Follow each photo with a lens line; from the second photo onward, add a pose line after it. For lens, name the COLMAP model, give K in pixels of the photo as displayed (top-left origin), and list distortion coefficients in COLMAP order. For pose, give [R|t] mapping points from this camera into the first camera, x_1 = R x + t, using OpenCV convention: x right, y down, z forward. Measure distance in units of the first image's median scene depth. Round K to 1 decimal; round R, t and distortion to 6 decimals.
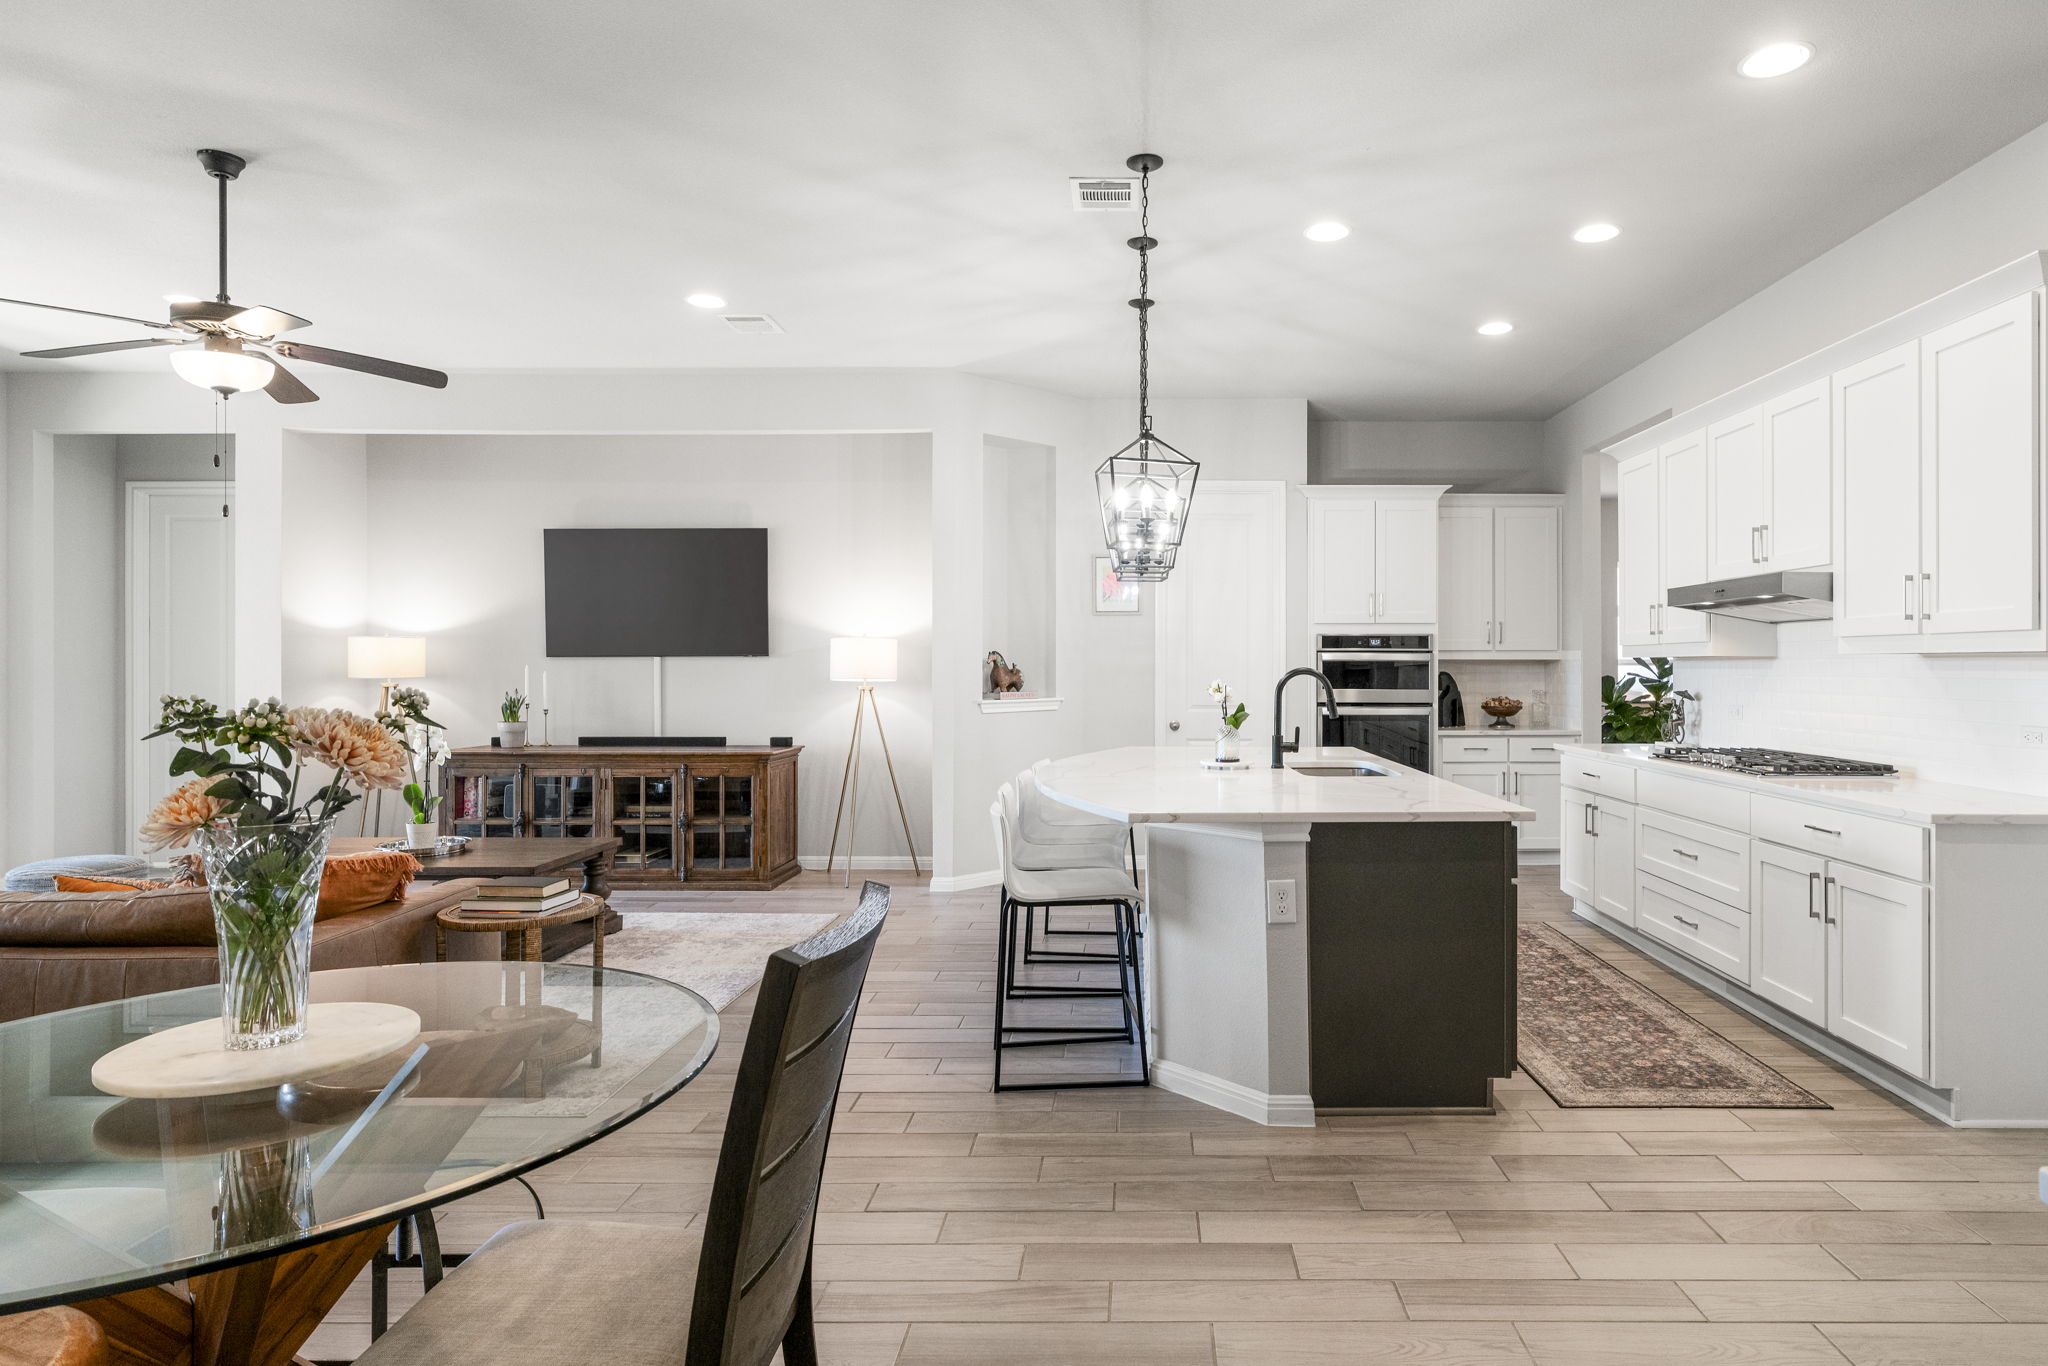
lens RADIAL K [[1137.1, 0, 1134.2], [0, 1137.1, 664.8], [0, 0, 1]] dist [-0.016155, -0.001153]
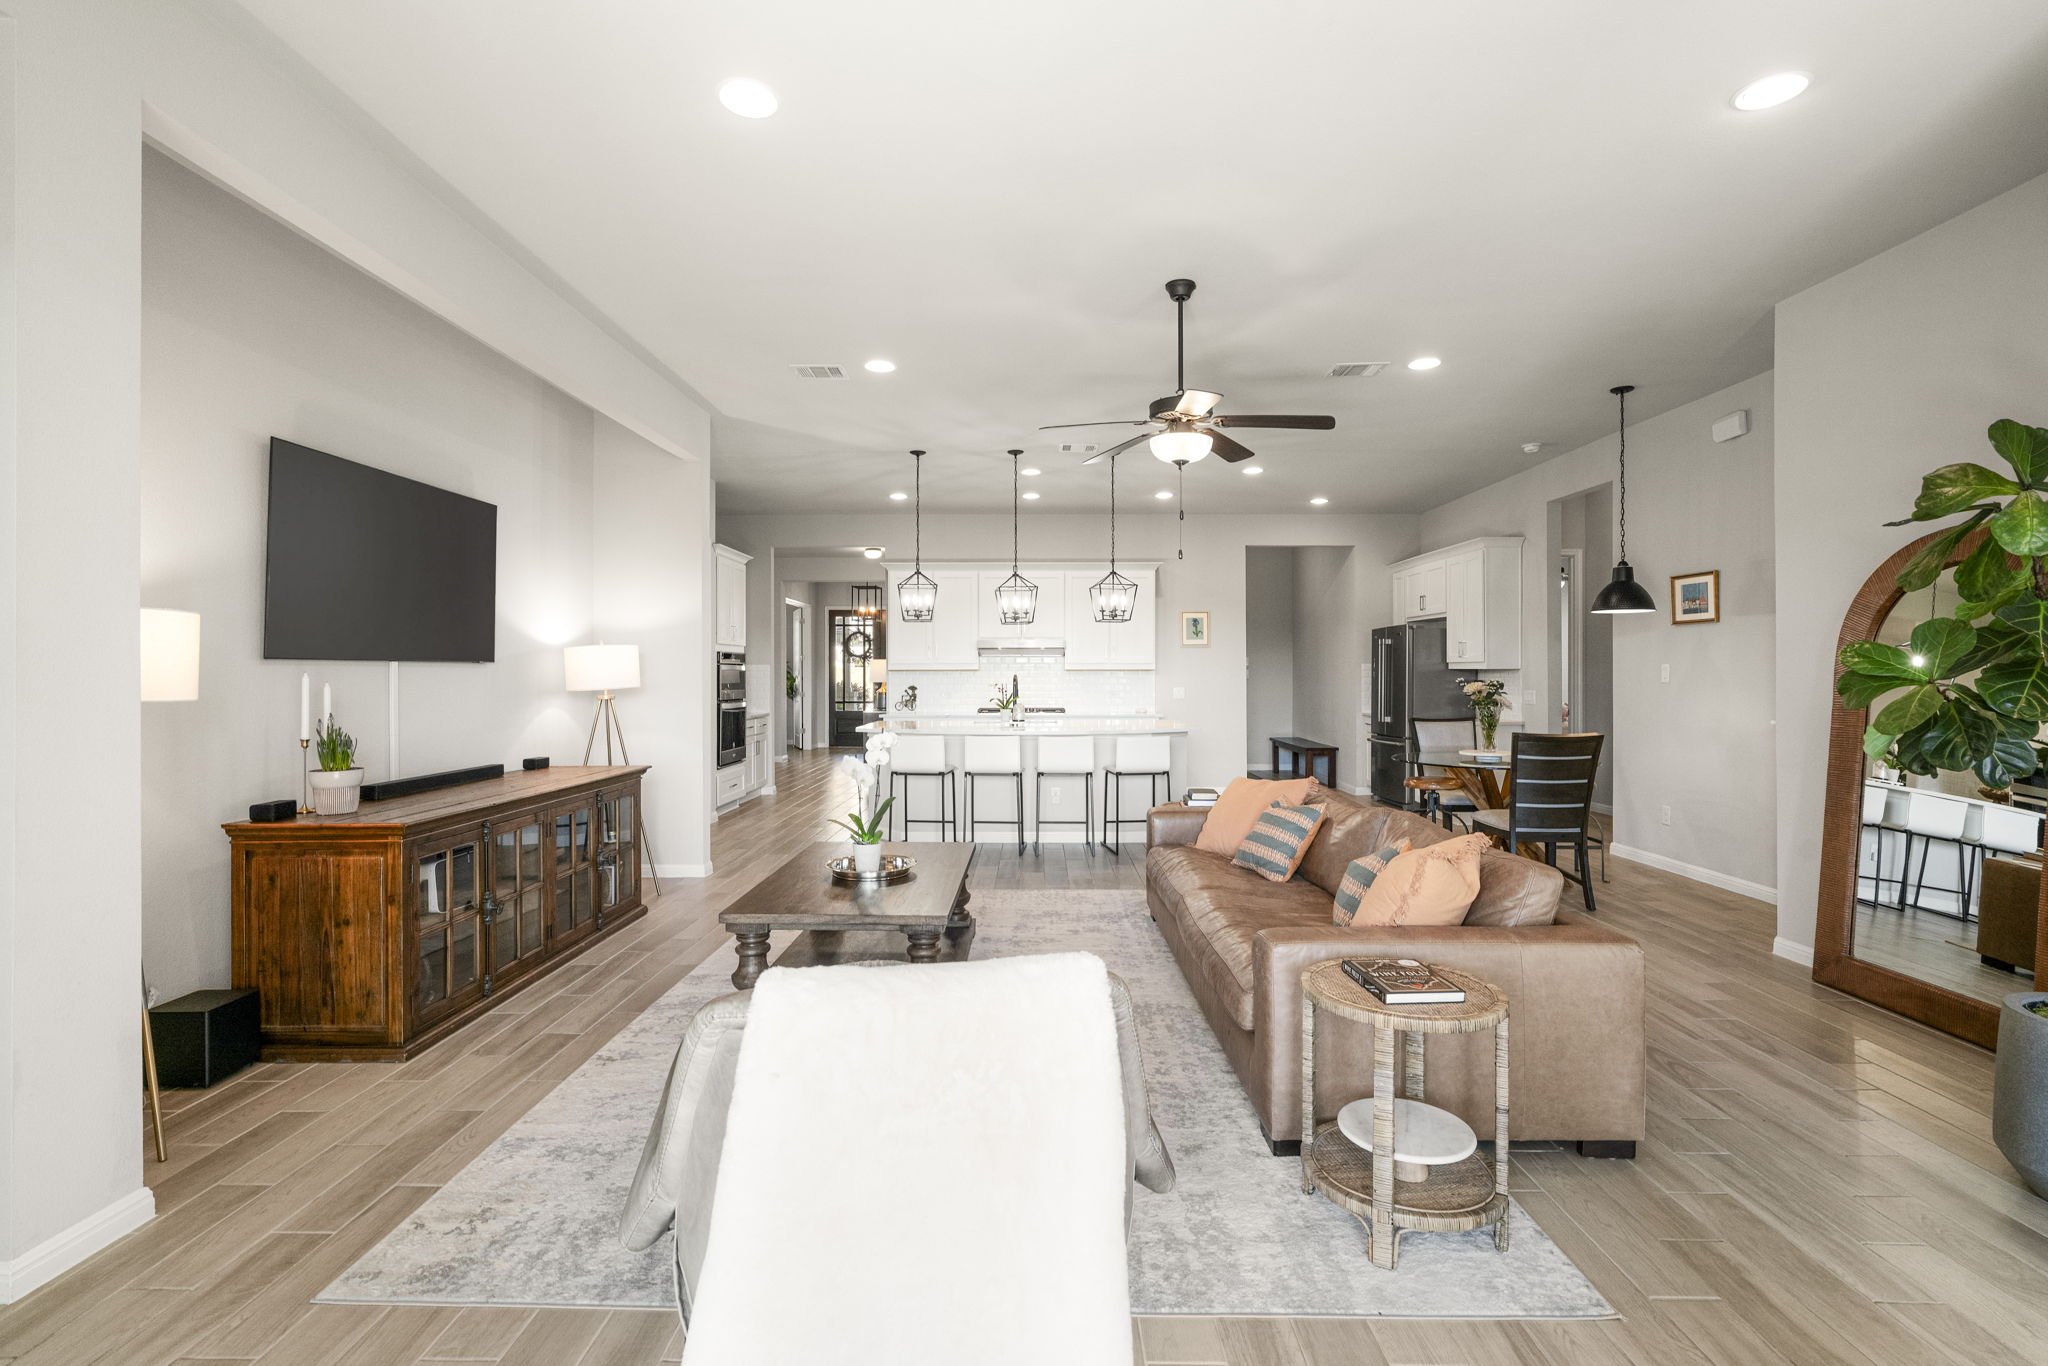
lens RADIAL K [[925.7, 0, 1022.6], [0, 925.7, 670.2], [0, 0, 1]] dist [-0.012131, 0.006344]
pose [[0.011219, 0.002867, 0.999933, -1.509381], [-0.000016, 0.999996, -0.002867, -0.000722], [-0.999937, 0.000016, 0.011219, 0.947809]]
